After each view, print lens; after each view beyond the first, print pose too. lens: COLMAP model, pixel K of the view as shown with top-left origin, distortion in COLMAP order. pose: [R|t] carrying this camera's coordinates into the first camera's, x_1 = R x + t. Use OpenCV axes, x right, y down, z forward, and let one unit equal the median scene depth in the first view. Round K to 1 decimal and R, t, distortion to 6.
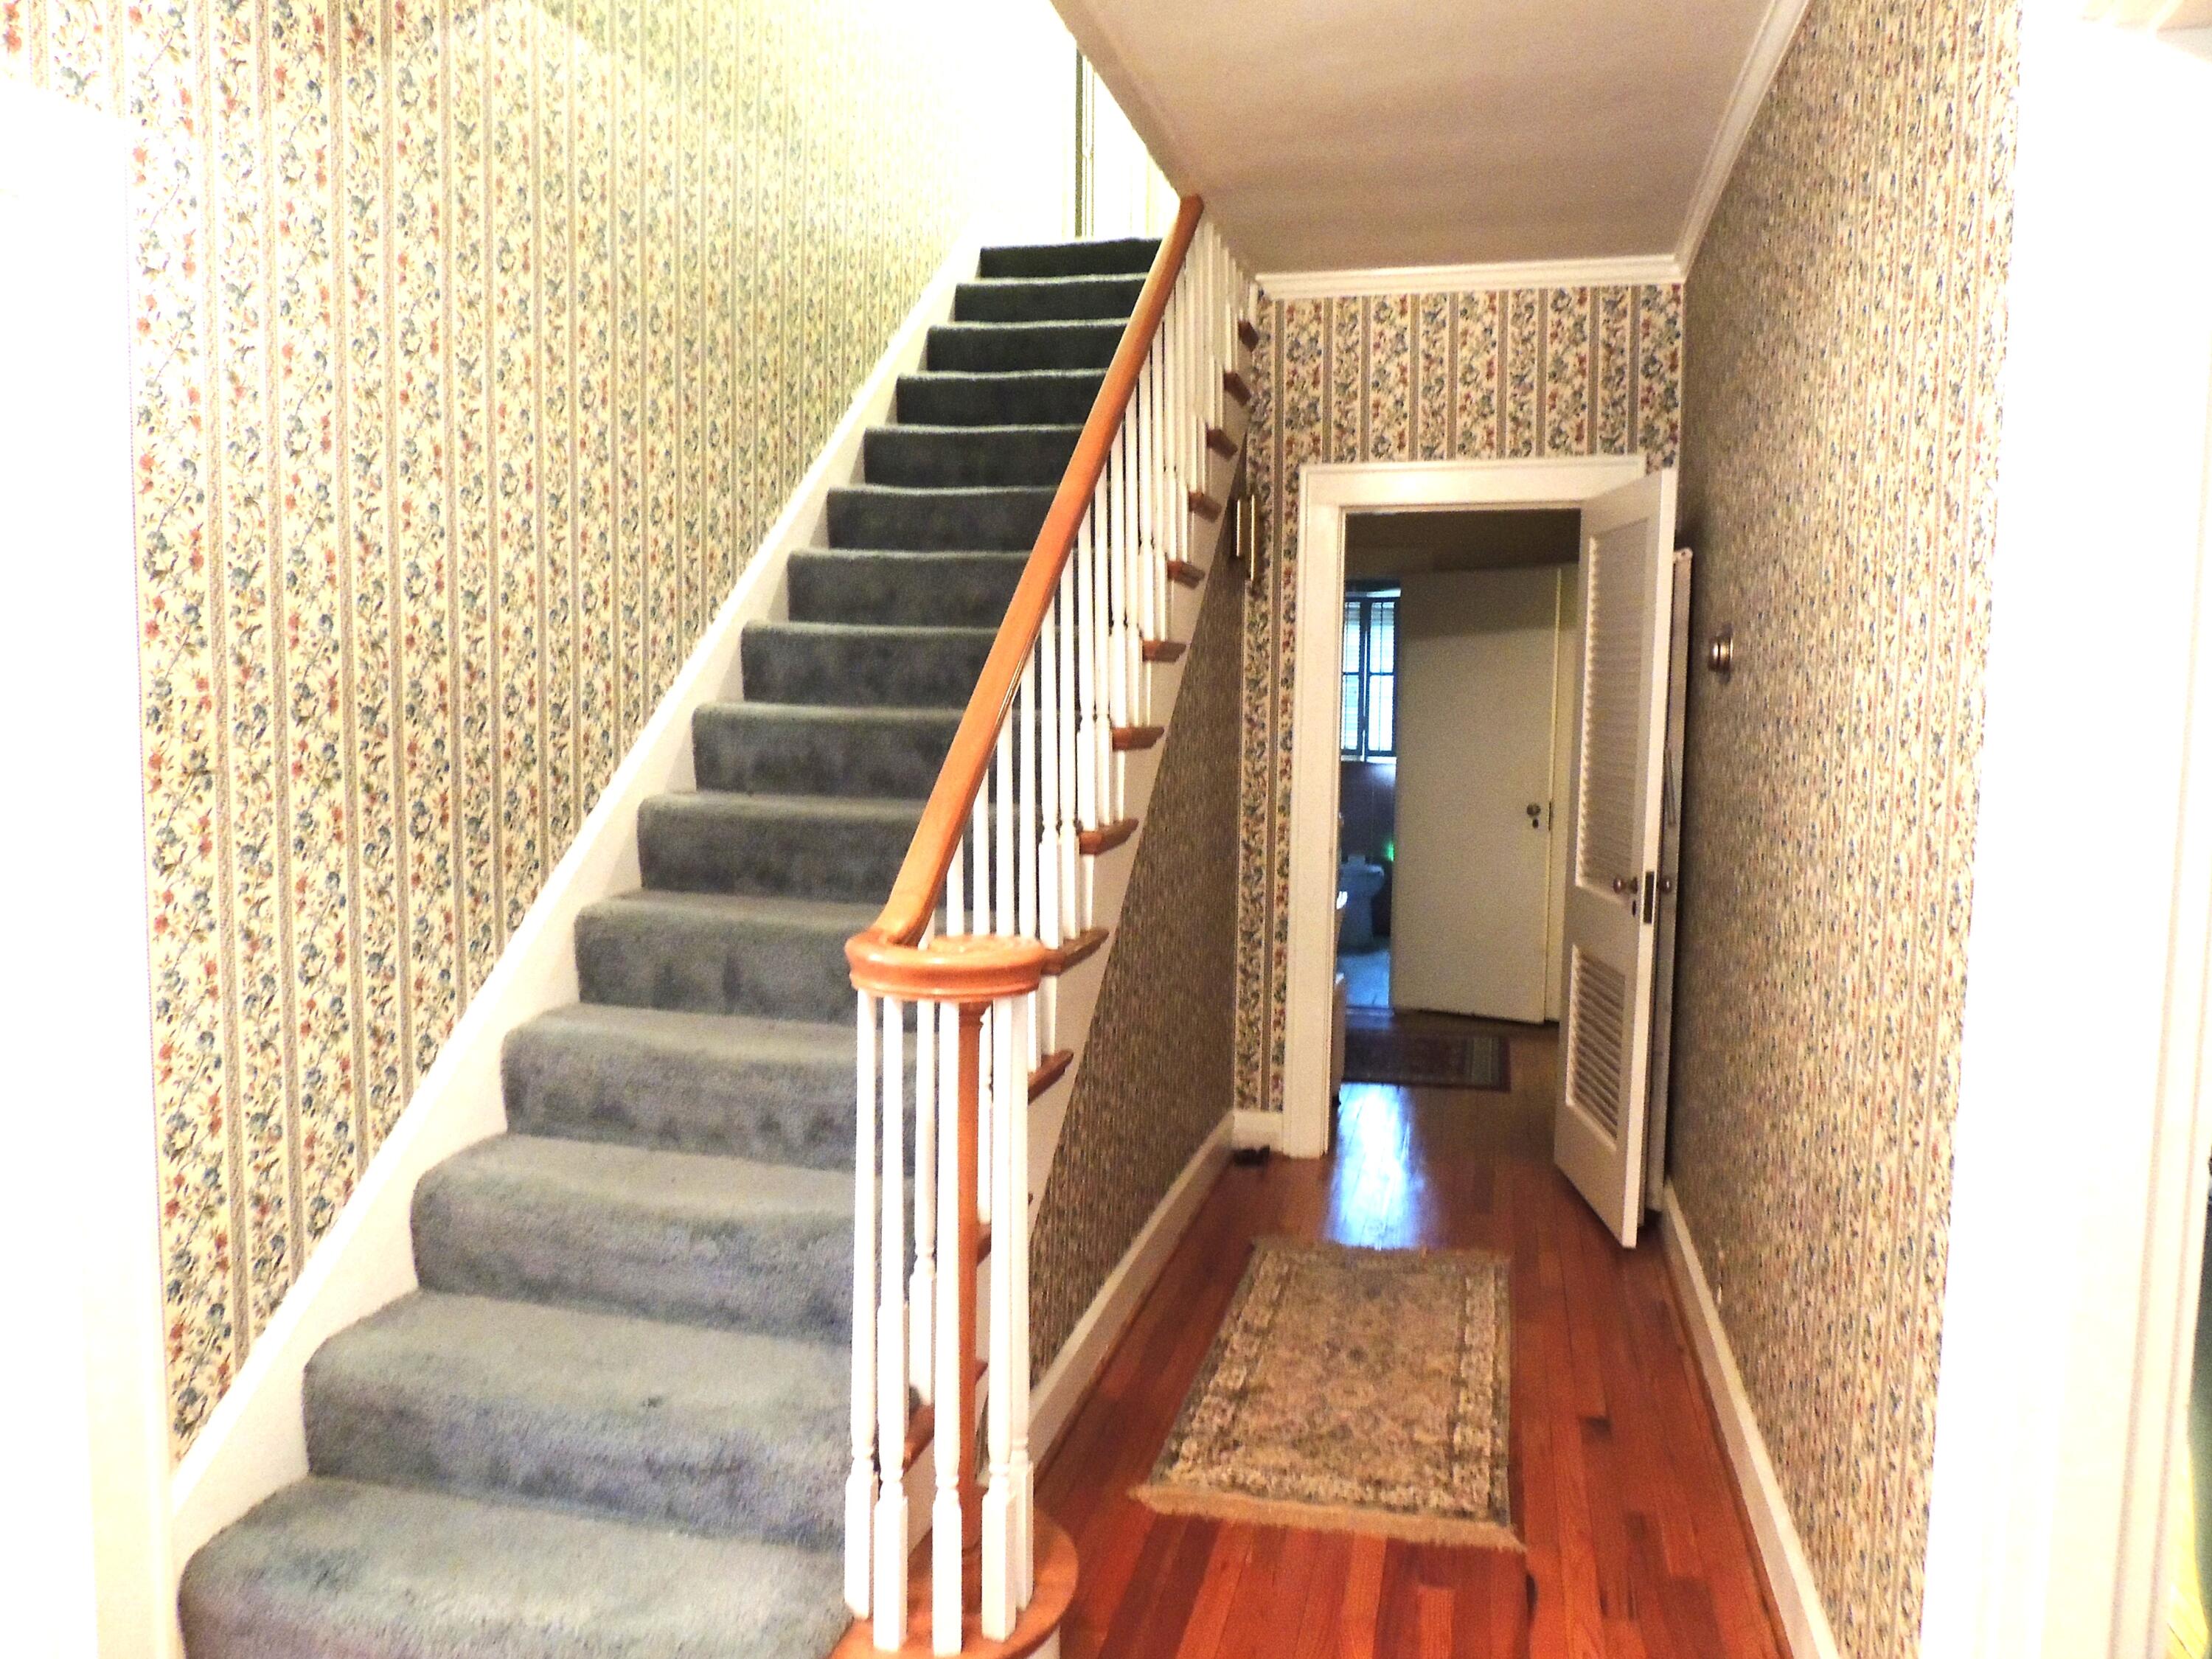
lens RADIAL K [[1562.9, 0, 1117.0], [0, 1562.9, 831.7], [0, 0, 1]] dist [-0.027612, 0.007127]
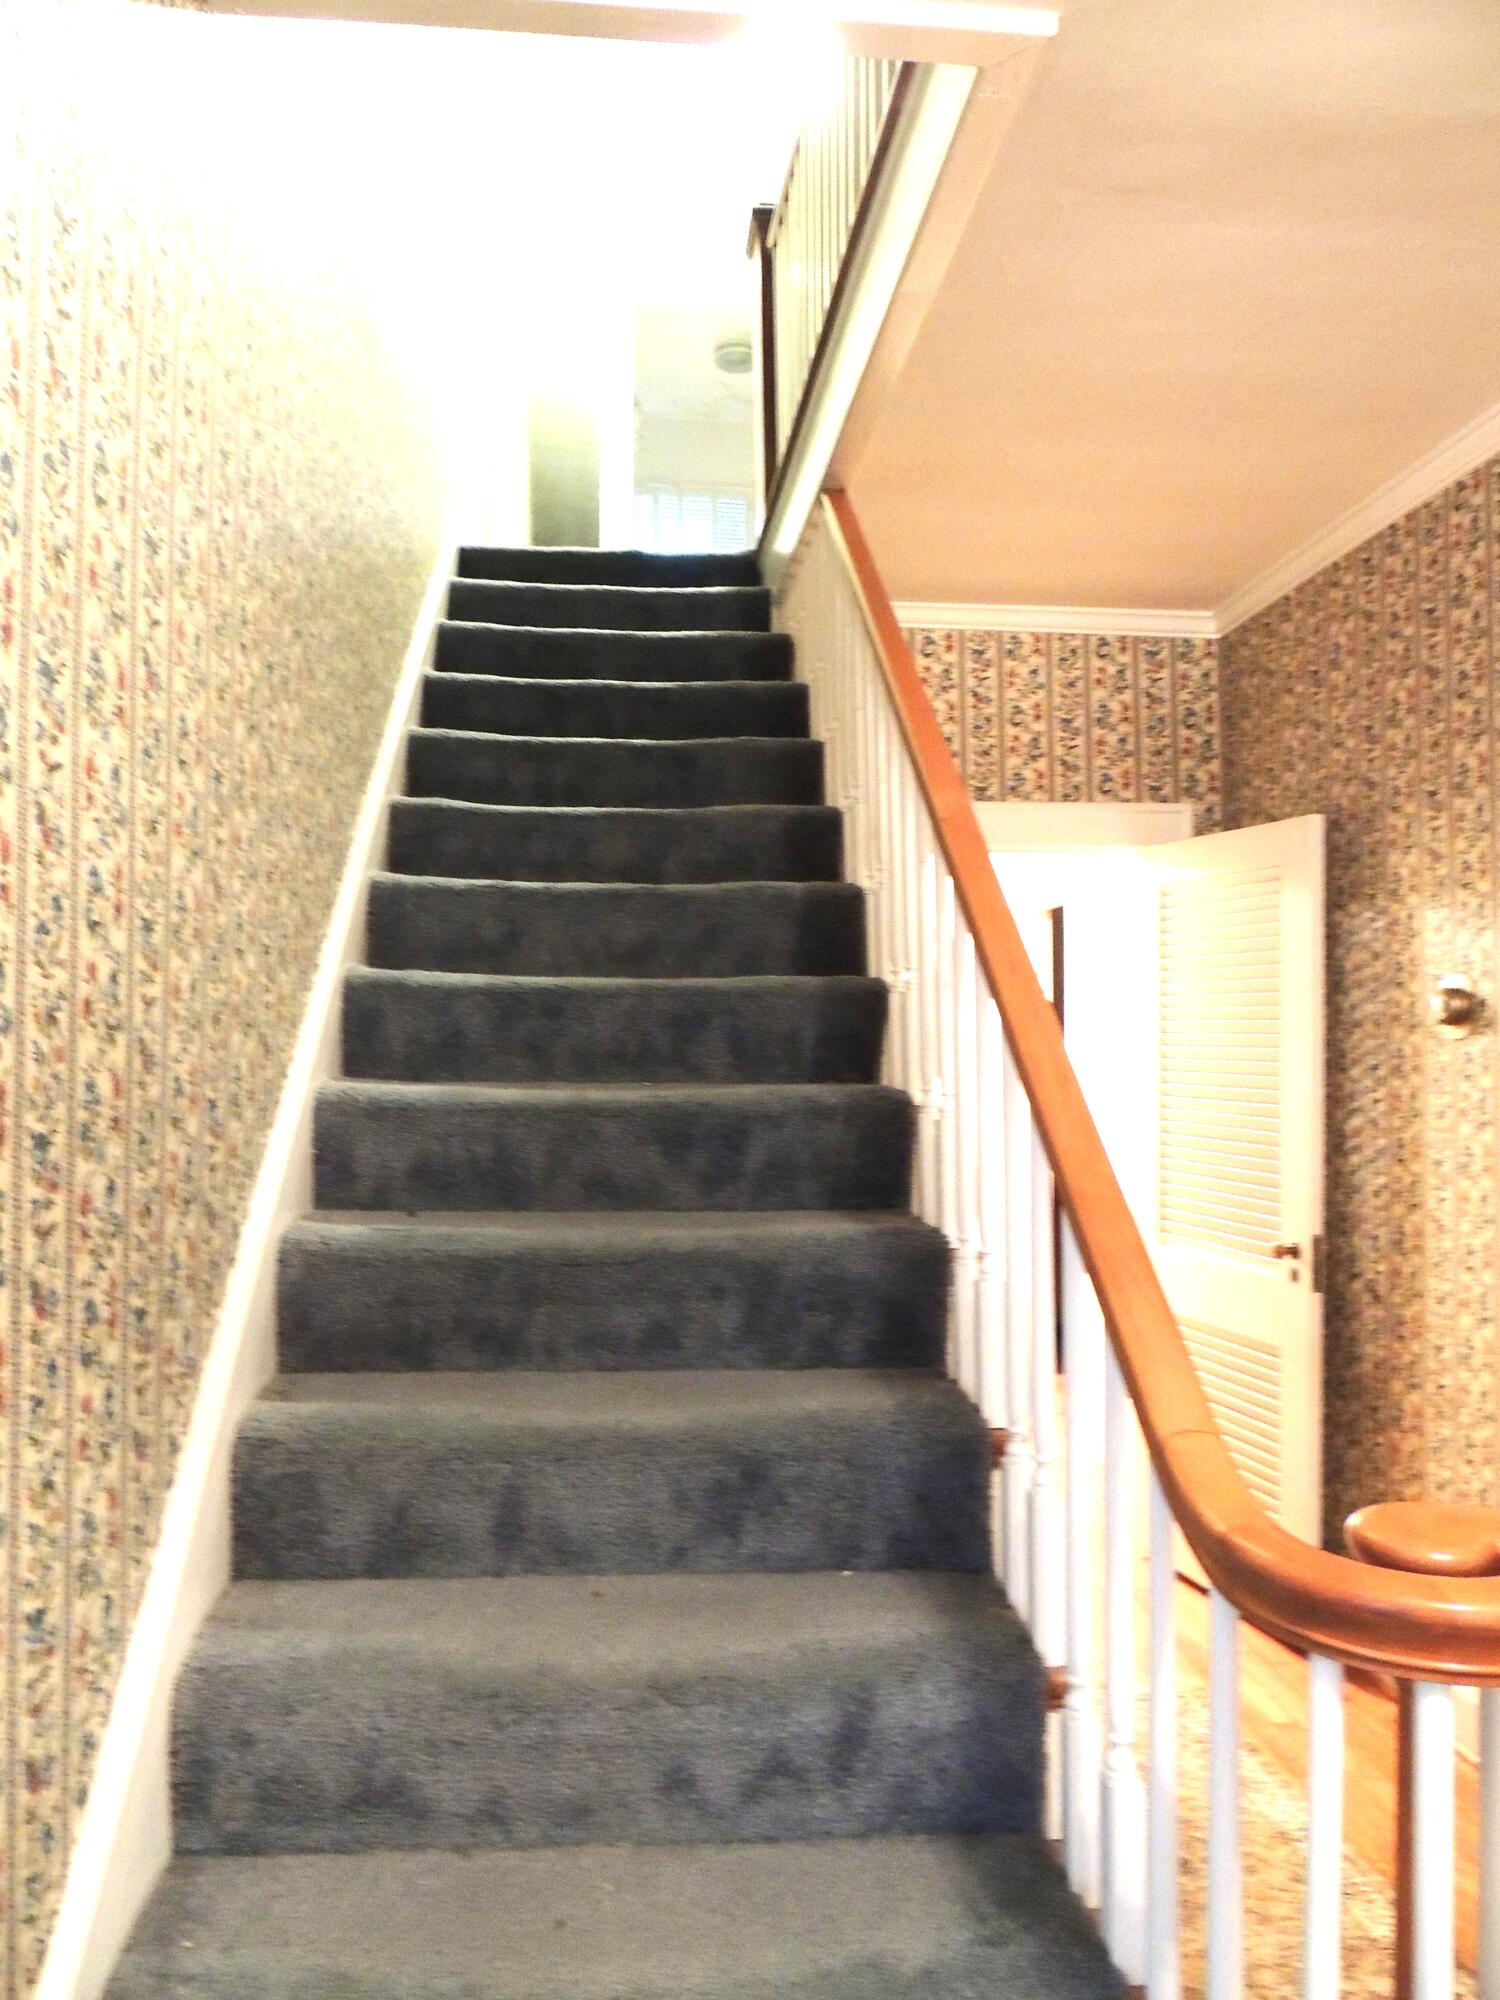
lens RADIAL K [[1413.1, 0, 705.7], [0, 1413.1, 976.0], [0, 0, 1]] dist [-0.027612, 0.007127]
pose [[0.944428, 0.003014, 0.328705, -0.247074], [0.038622, 0.992015, -0.120063, -0.037895], [-0.326442, 0.126086, 0.936770, 0.273912]]
